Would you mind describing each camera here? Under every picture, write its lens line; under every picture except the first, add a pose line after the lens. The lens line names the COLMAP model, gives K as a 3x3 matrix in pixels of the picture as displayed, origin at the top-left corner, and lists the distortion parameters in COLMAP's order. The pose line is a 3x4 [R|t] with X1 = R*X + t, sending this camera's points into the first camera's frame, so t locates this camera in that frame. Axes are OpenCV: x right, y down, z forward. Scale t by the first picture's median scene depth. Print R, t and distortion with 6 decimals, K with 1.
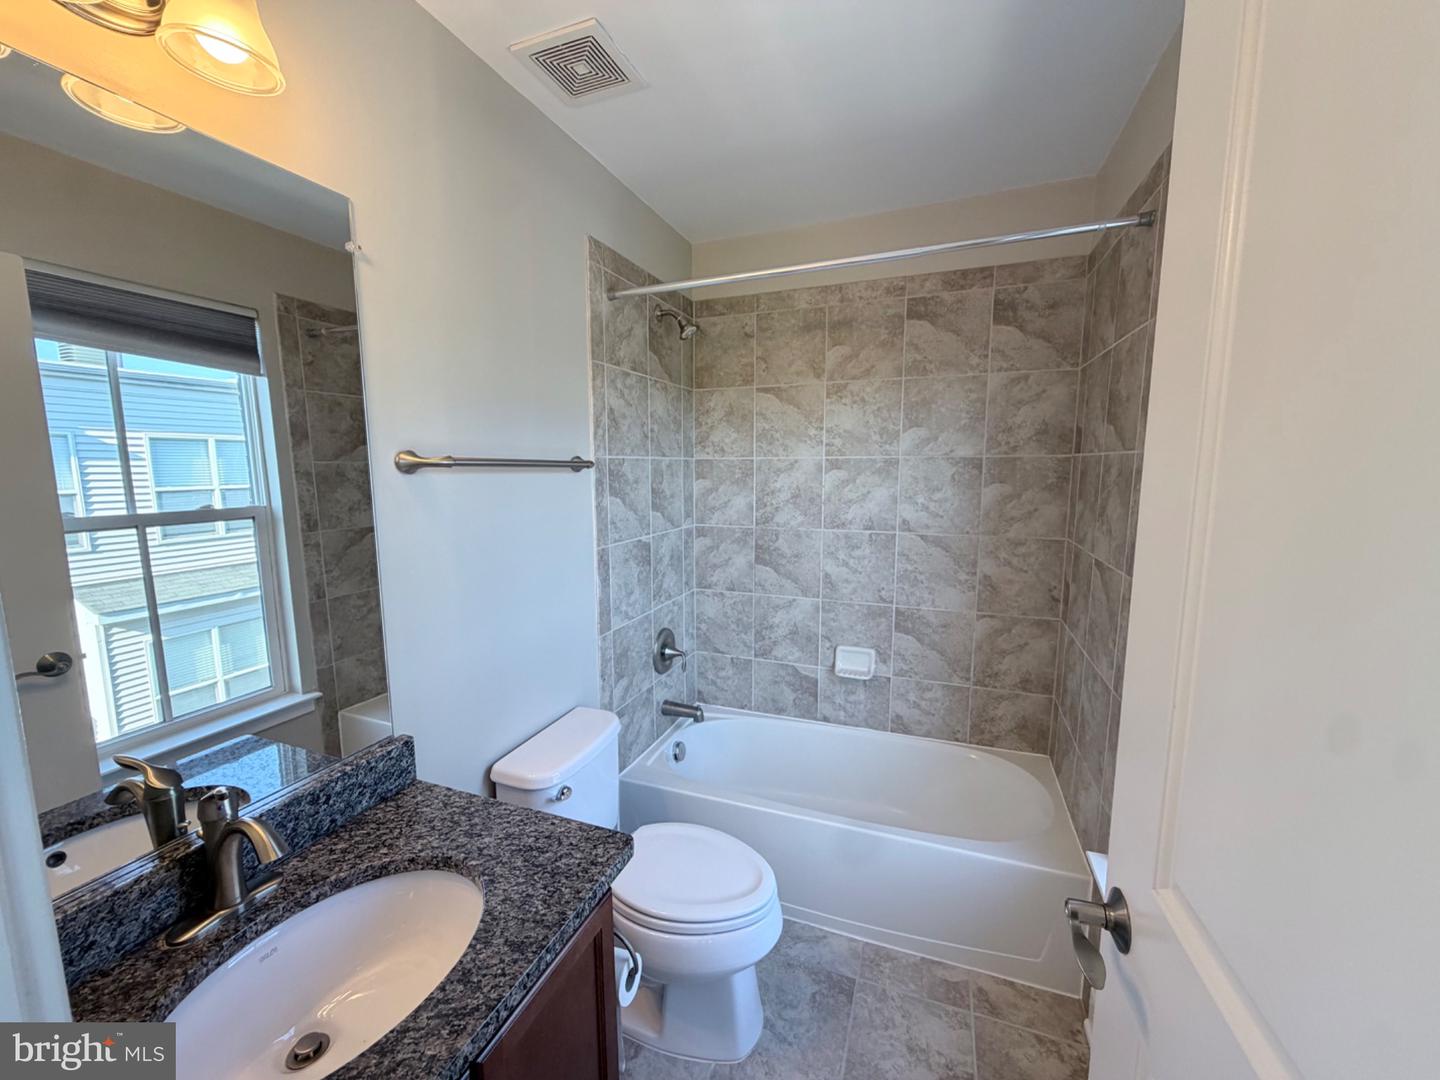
lens RADIAL K [[573.7, 0, 718.0], [0, 573.7, 544.7], [0, 0, 1]] dist [-0.000119, 0.000019]
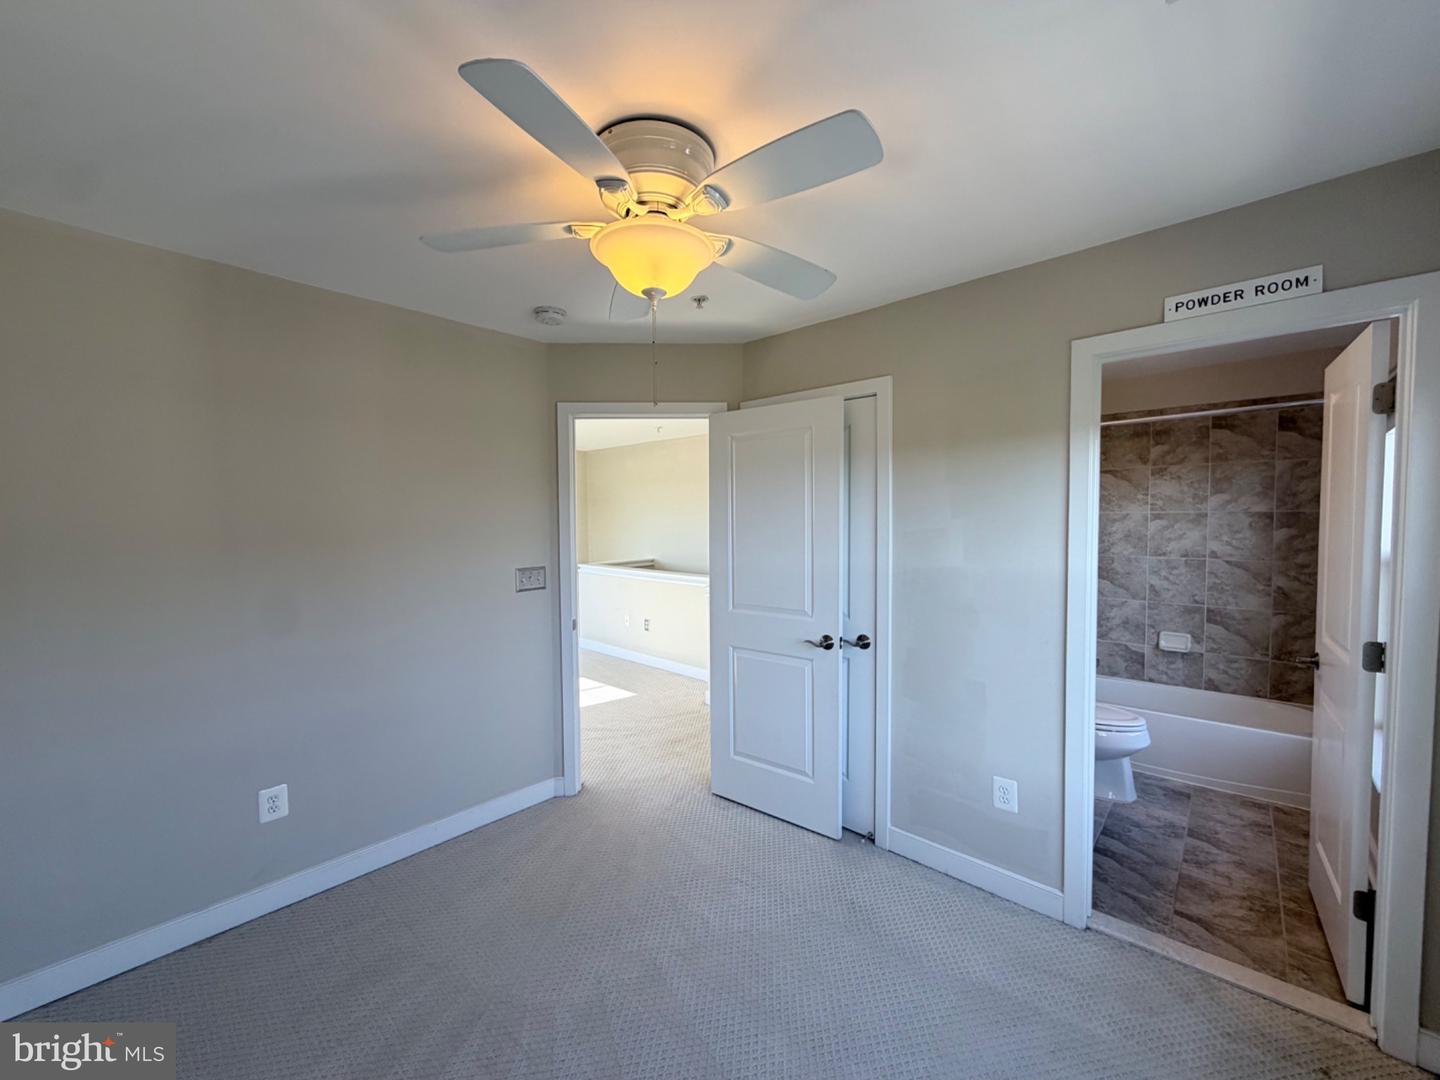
lens RADIAL K [[573.7, 0, 719.1], [0, 573.7, 541.9], [0, 0, 1]] dist [-0.000119, 0.000019]
pose [[0.929622, 0.017336, -0.368107, -0.355041], [-0.054530, 0.994367, -0.090883, 0.148227], [0.364458, 0.104560, 0.925331, -0.953813]]
